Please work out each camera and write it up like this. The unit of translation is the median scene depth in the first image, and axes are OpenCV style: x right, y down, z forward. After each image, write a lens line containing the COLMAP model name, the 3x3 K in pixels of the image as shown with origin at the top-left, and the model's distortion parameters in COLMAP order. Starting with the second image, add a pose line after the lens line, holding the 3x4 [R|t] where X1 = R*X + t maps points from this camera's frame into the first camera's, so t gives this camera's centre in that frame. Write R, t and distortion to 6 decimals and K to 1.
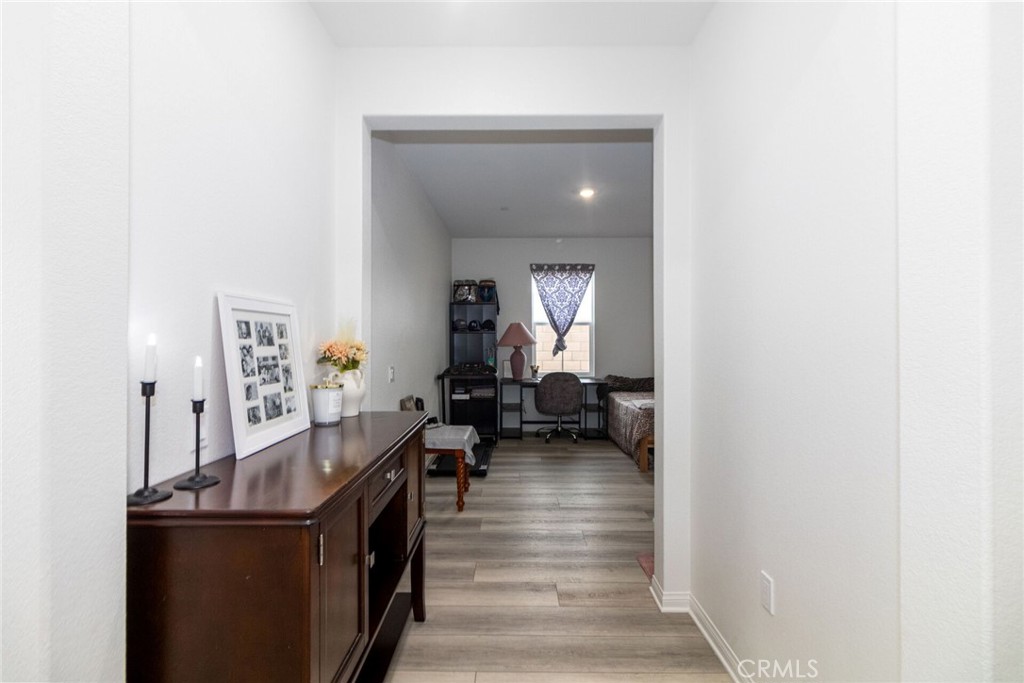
lens RADIAL K [[472.6, 0, 511.1], [0, 472.6, 319.8], [0, 0, 1]] dist [0.001595, -0.000015]
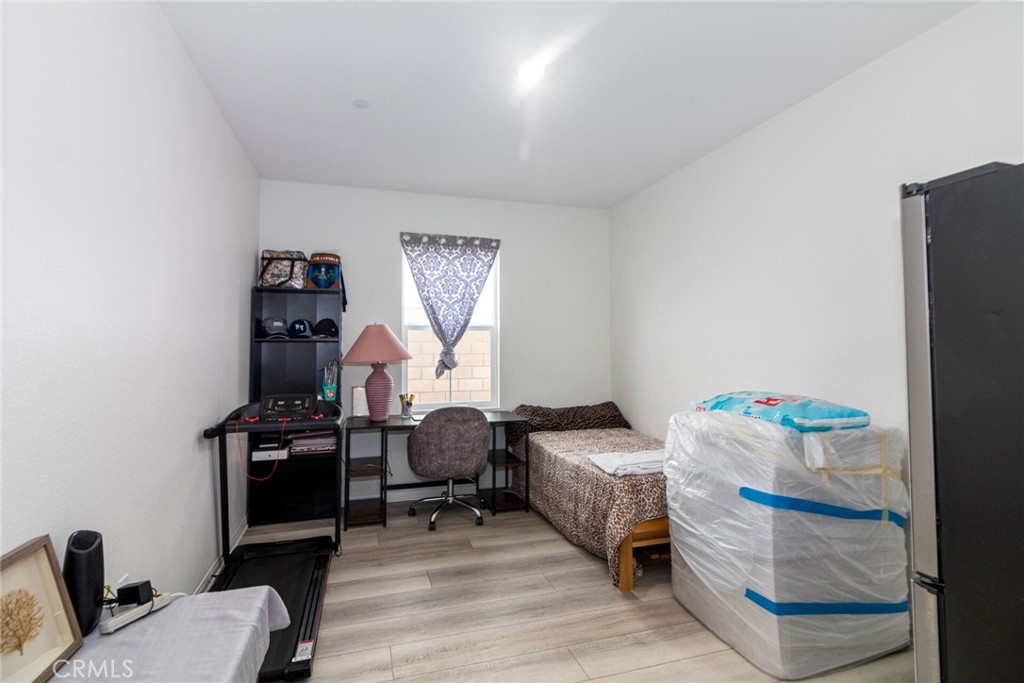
lens RADIAL K [[485.3, 0, 538.5], [0, 485.3, 324.7], [0, 0, 1]] dist [0.000757, -0.000010]
pose [[0.937181, 0.014008, 0.348561, -0.010971], [-0.010409, 0.999871, -0.012198, 0.011292], [-0.348687, 0.007804, 0.937207, 0.337807]]
